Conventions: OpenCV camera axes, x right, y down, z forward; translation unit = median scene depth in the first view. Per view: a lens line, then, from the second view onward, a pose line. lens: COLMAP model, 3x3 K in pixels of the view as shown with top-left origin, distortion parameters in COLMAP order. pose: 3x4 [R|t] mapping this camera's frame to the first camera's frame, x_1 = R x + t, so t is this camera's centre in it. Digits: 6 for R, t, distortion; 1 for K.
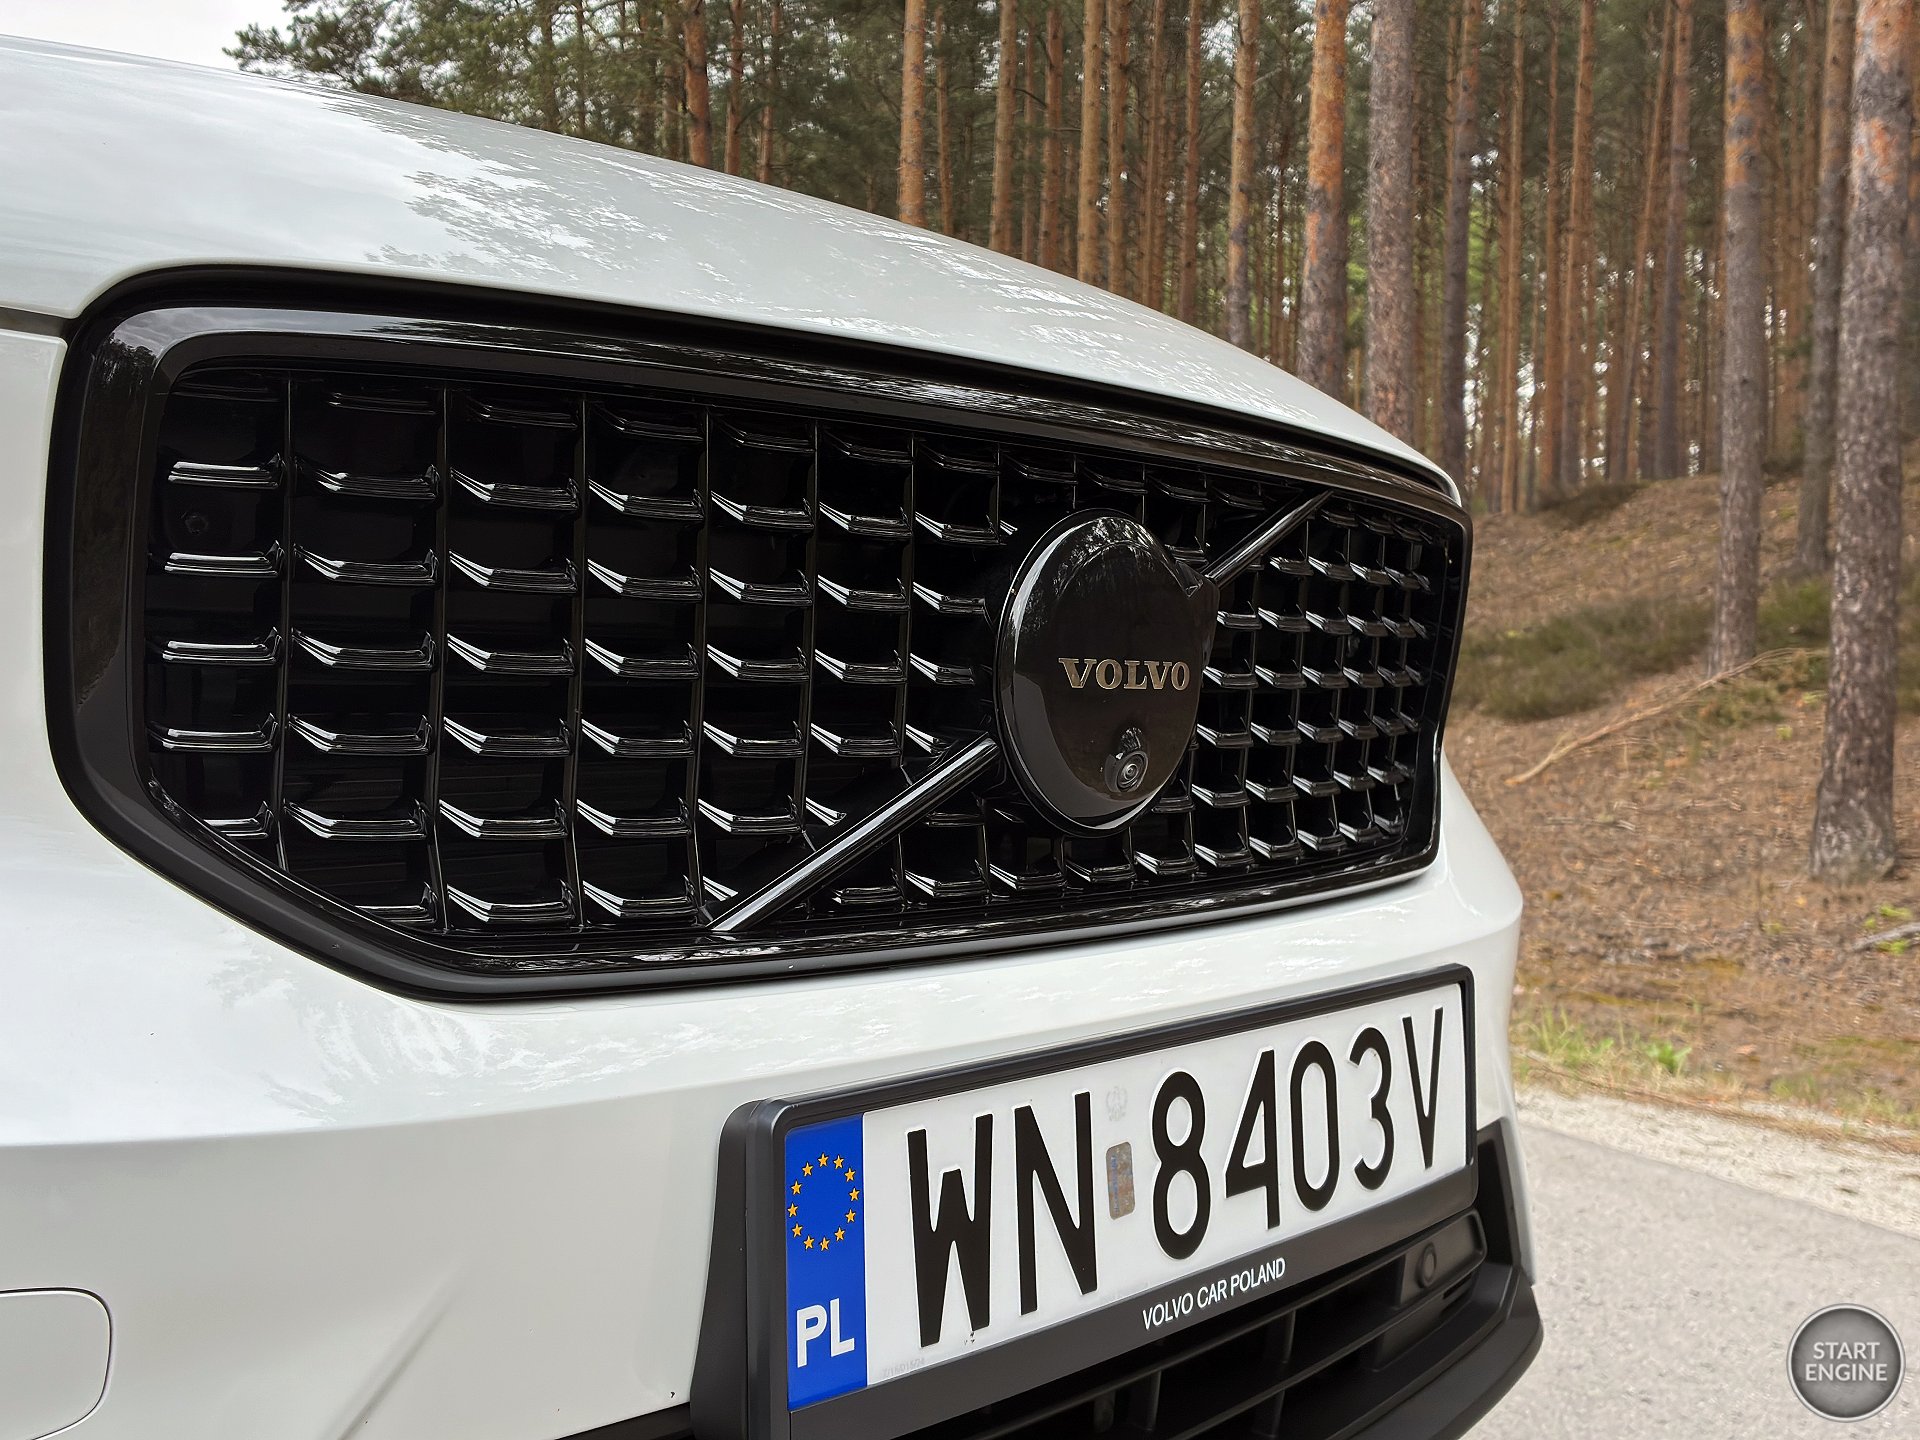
lens RADIAL K [[1992.2, 0, 959.8], [0, 1992.2, 722.1], [0, 0, 1]] dist [0.062262, 0.000000]
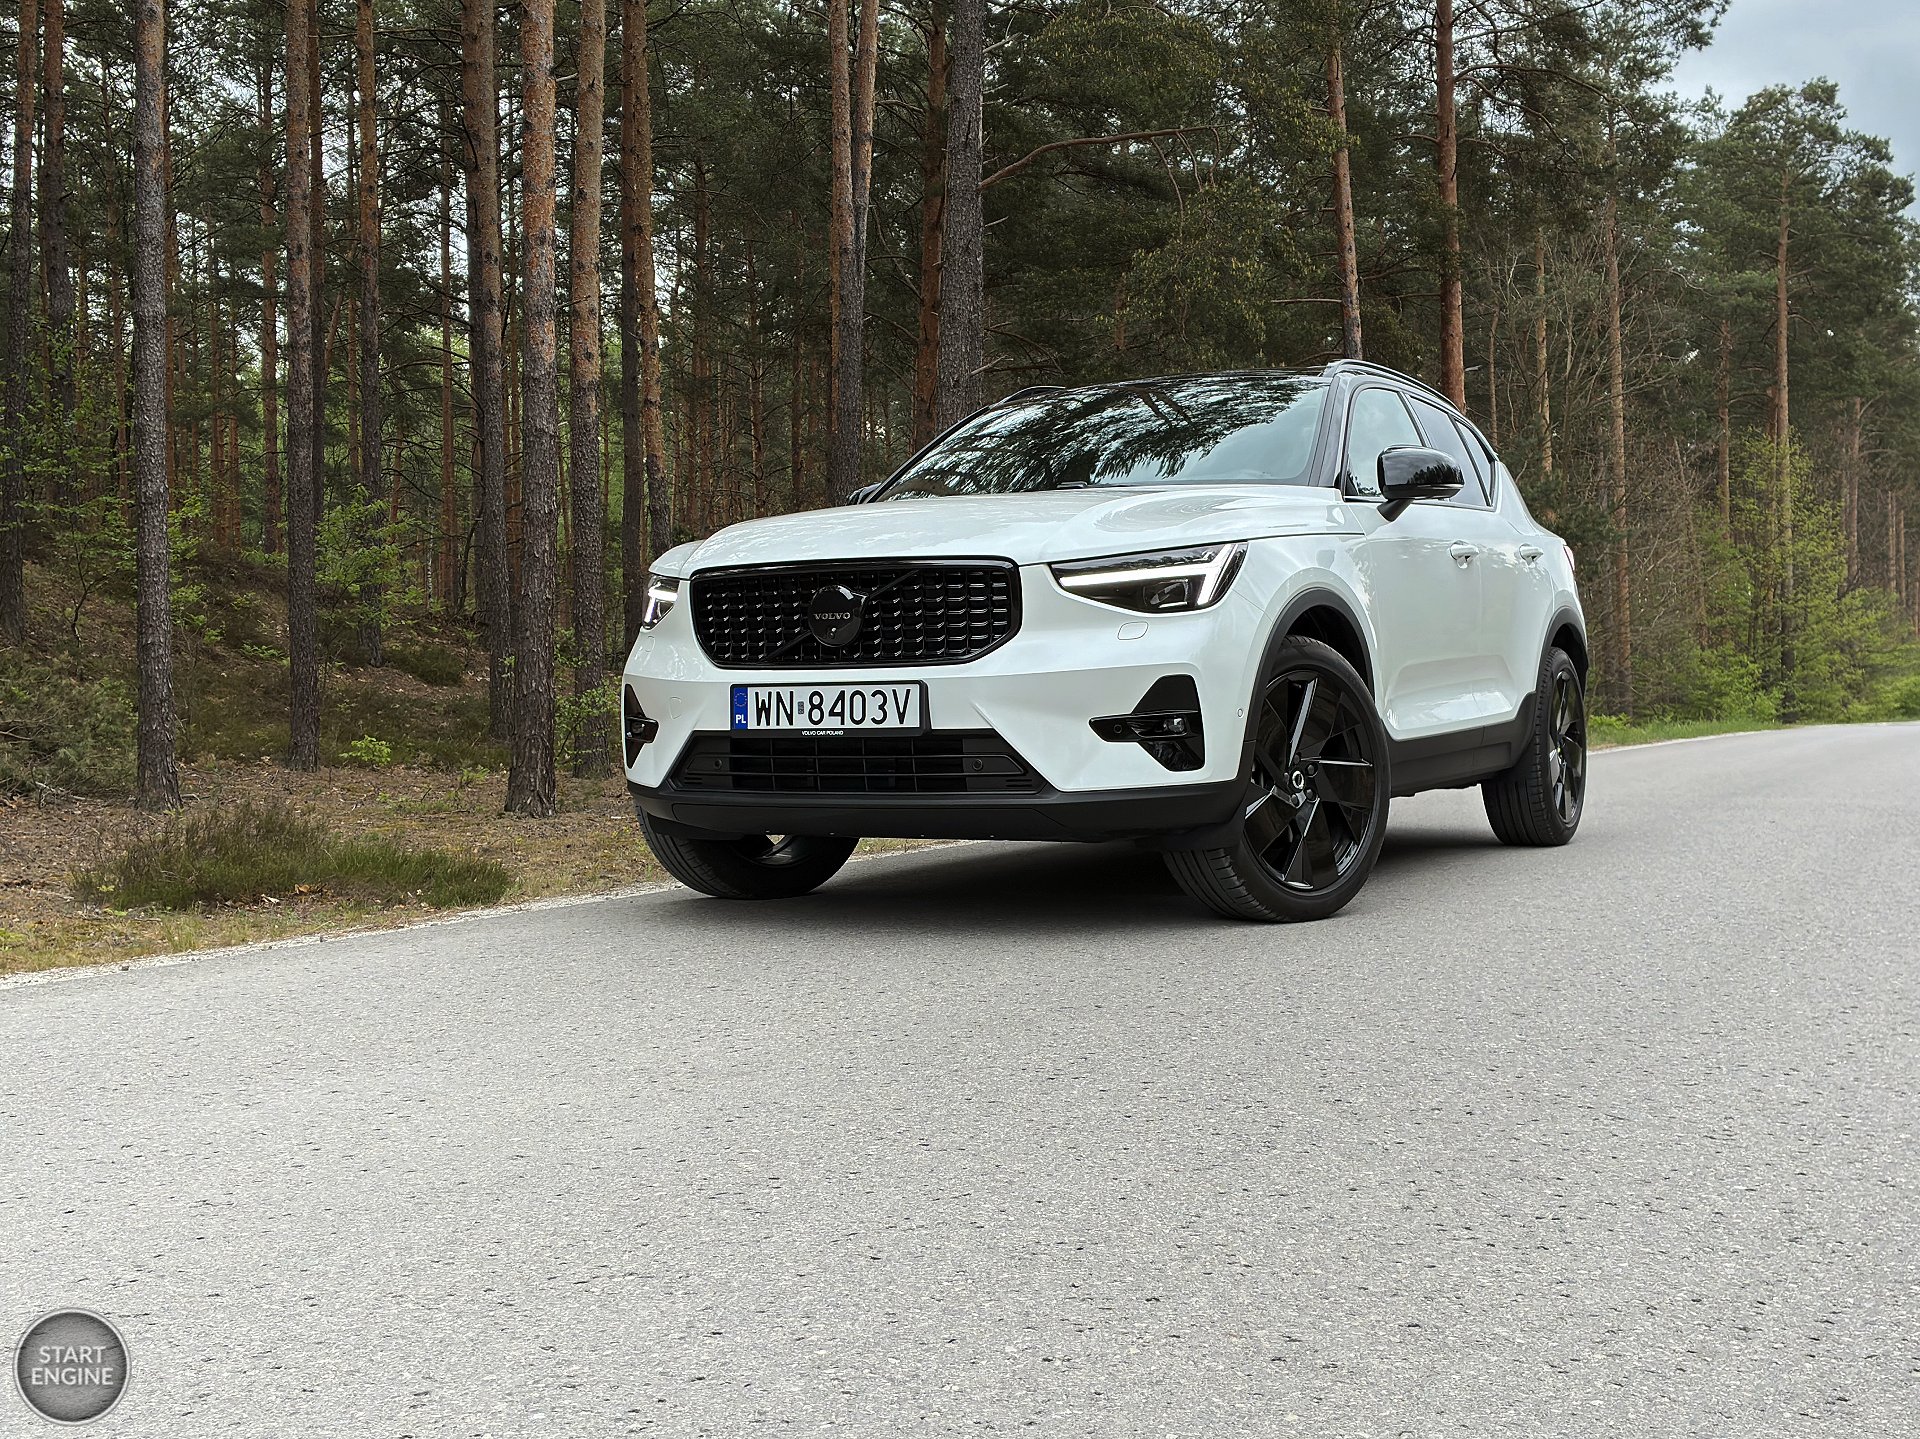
lens RADIAL K [[2117.9, 0, 962.9], [0, 2117.9, 714.4], [0, 0, 1]] dist [0.023207, 0.000000]
pose [[0.276718, 0.009479, -0.960904, 5.507278], [0.008964, 0.999882, 0.012445, 0.166056], [0.960909, -0.012057, 0.276601, -0.189307]]
